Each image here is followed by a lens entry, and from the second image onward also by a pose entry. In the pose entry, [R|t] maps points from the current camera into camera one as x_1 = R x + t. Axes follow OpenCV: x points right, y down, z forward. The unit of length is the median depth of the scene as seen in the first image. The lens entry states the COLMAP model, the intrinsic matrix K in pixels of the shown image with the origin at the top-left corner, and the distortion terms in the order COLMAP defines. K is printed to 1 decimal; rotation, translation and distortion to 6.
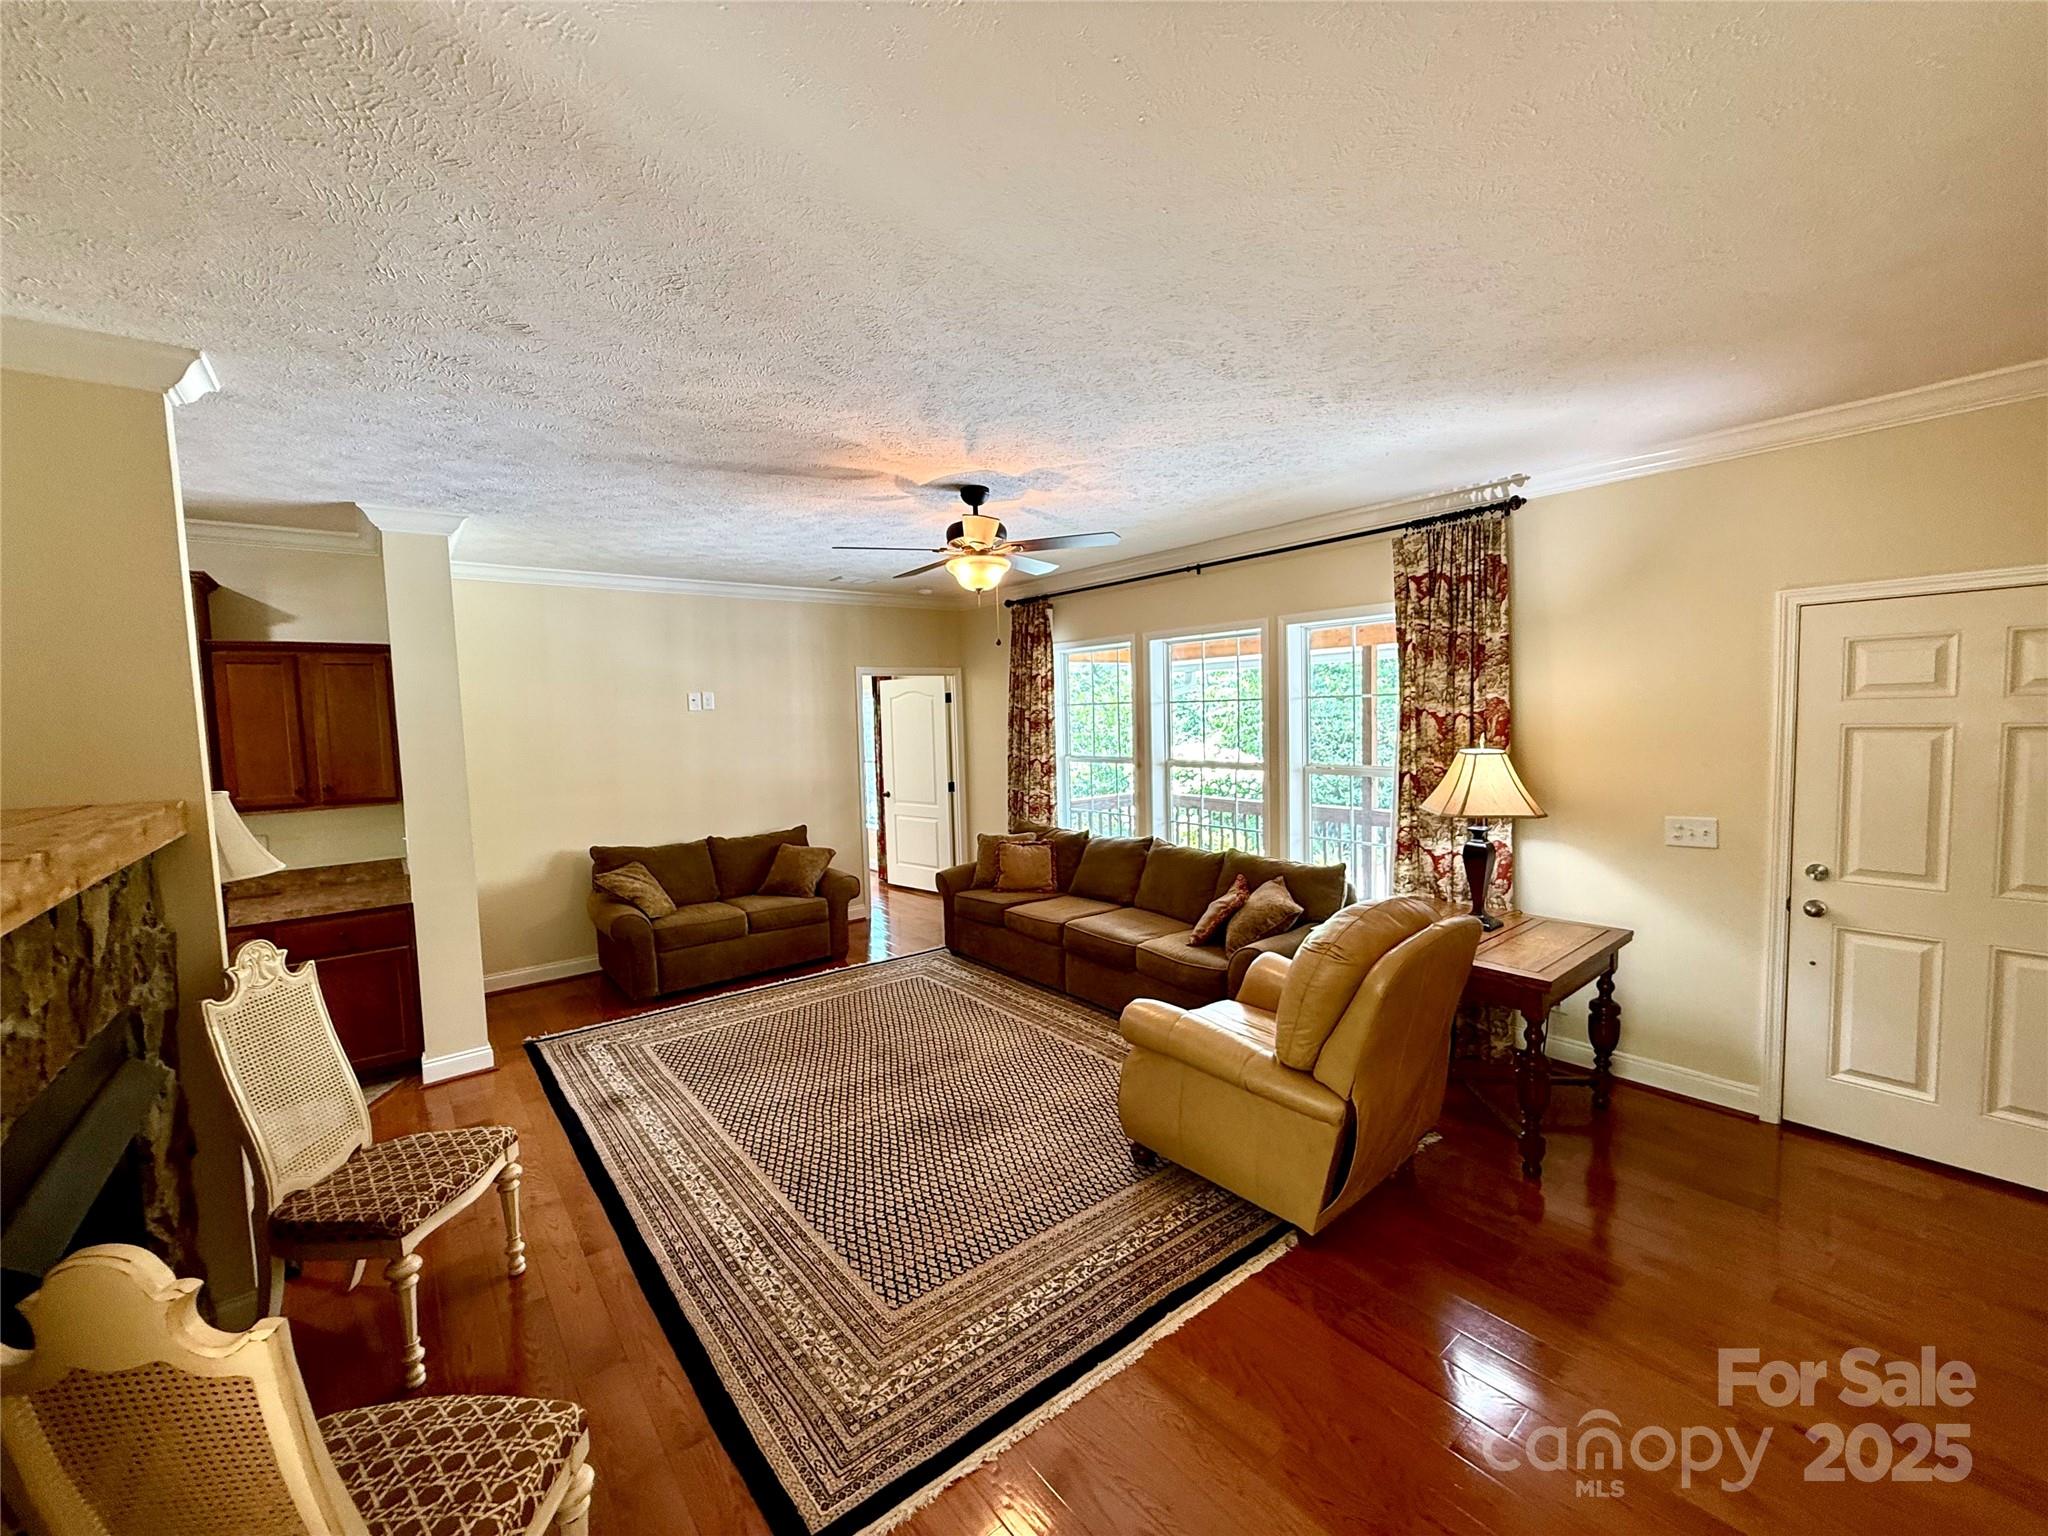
lens RADIAL K [[817.7, 0, 1018.5], [0, 817.7, 768.5], [0, 0, 1]] dist [0.001812, -0.000573]
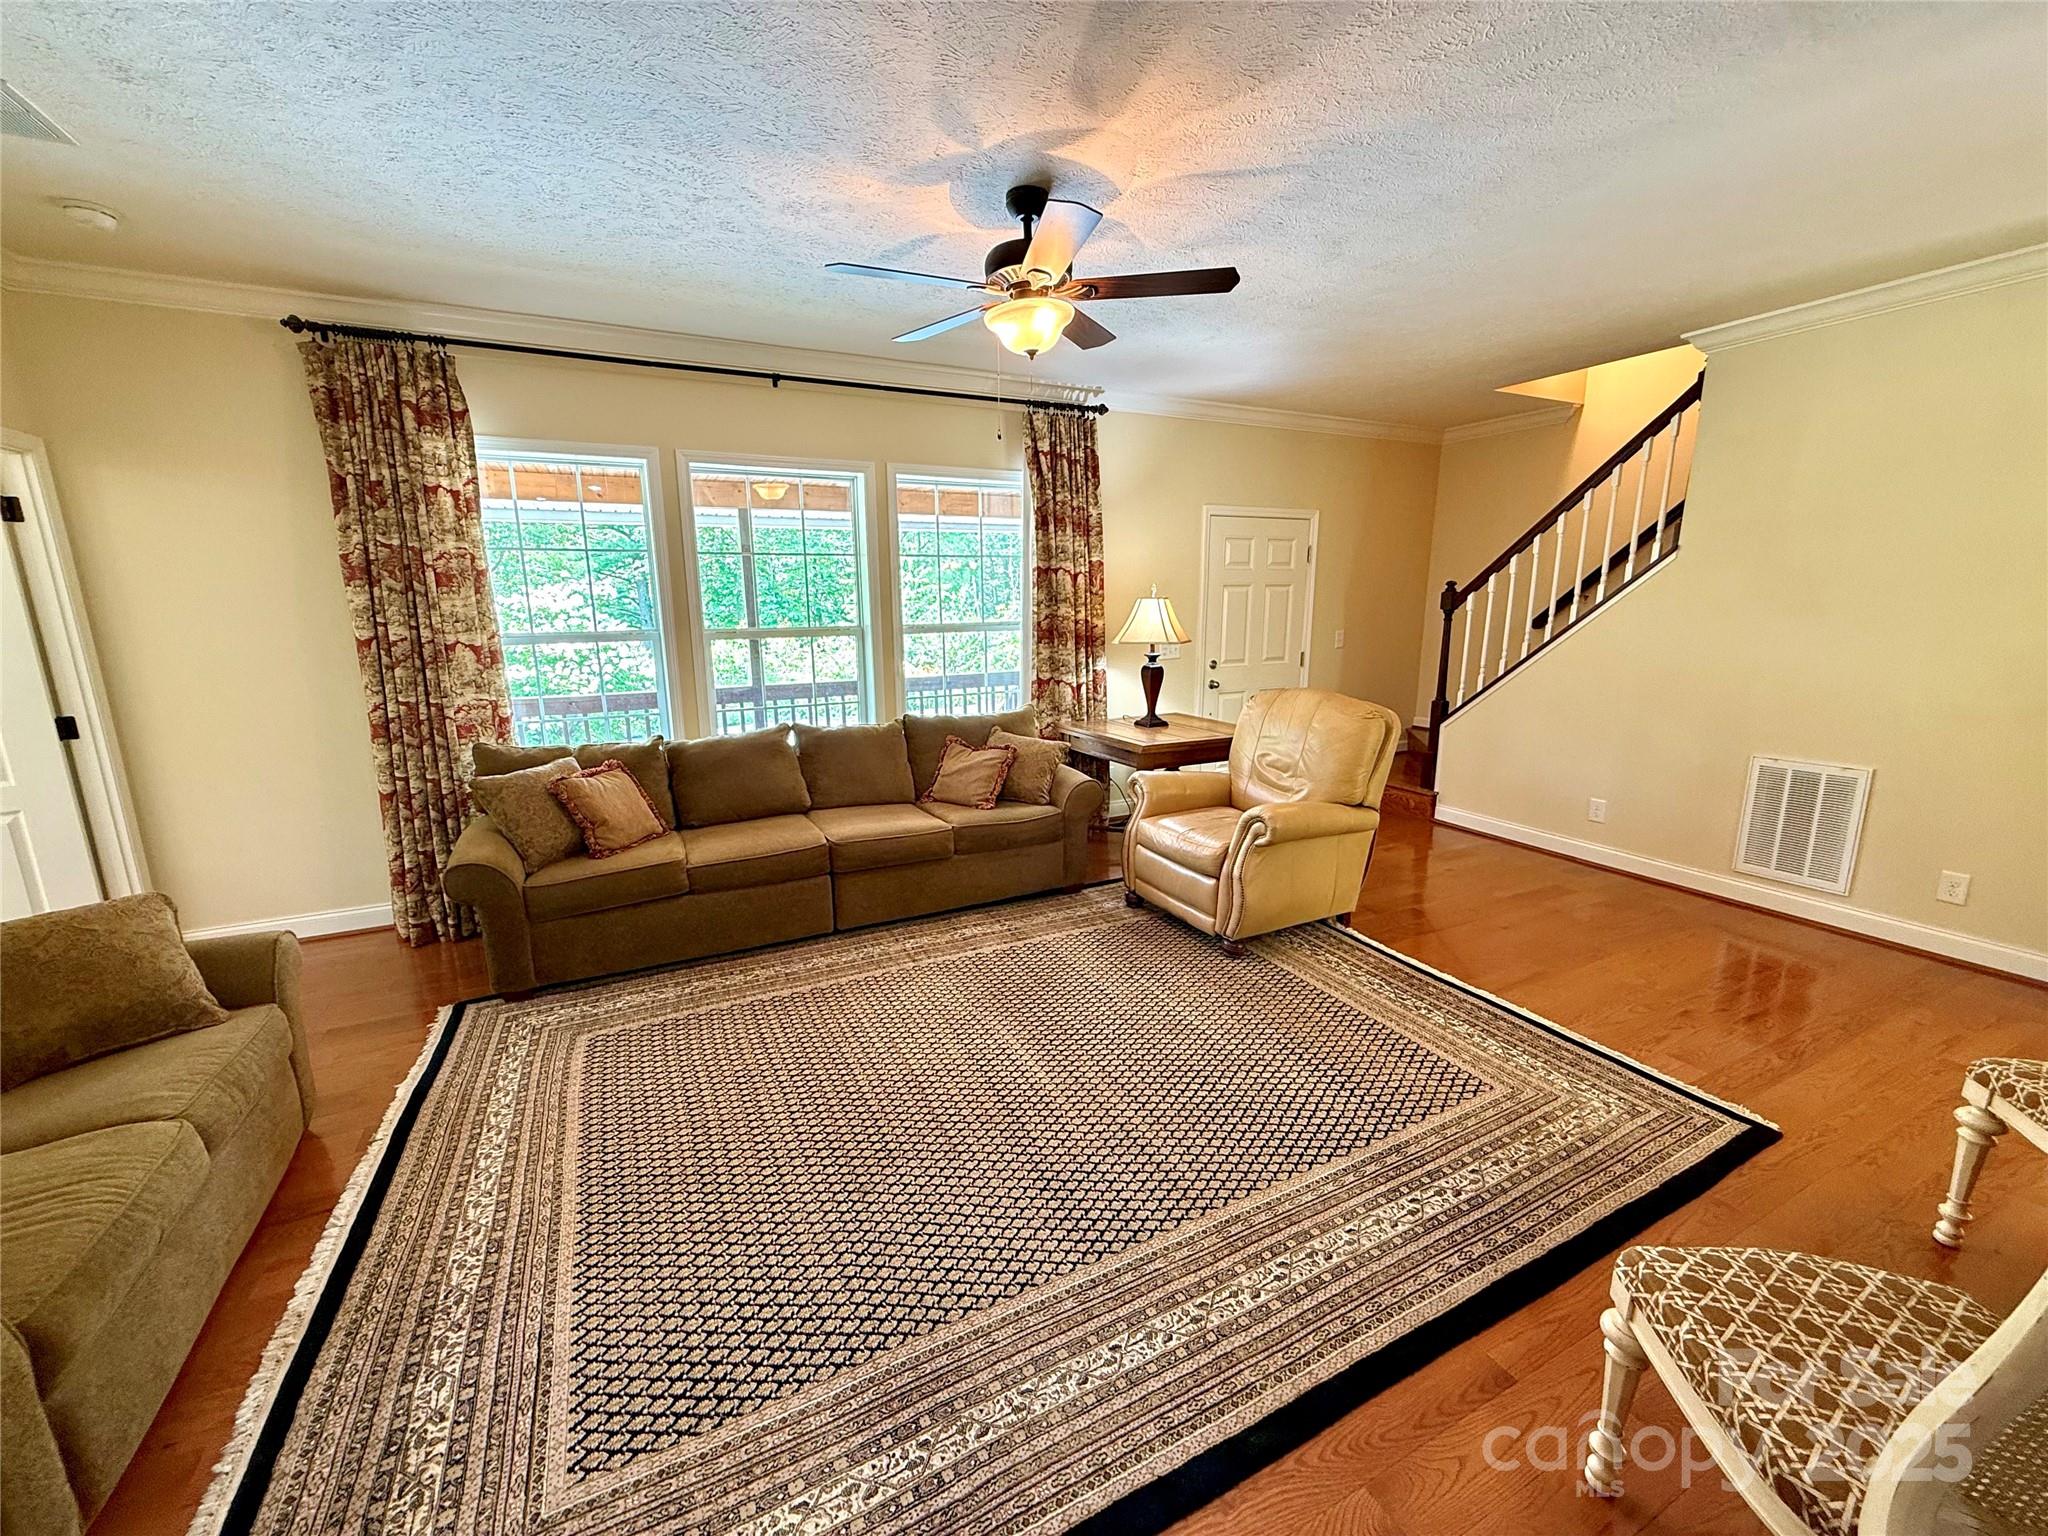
lens RADIAL K [[817.7, 0, 1019.9], [0, 817.7, 767.5], [0, 0, 1]] dist [0.001812, -0.000573]
pose [[0.206516, -0.175412, 0.962591, -0.717590], [0.073037, 0.983818, 0.163610, 0.016103], [-0.975713, 0.036517, 0.215986, 0.786121]]
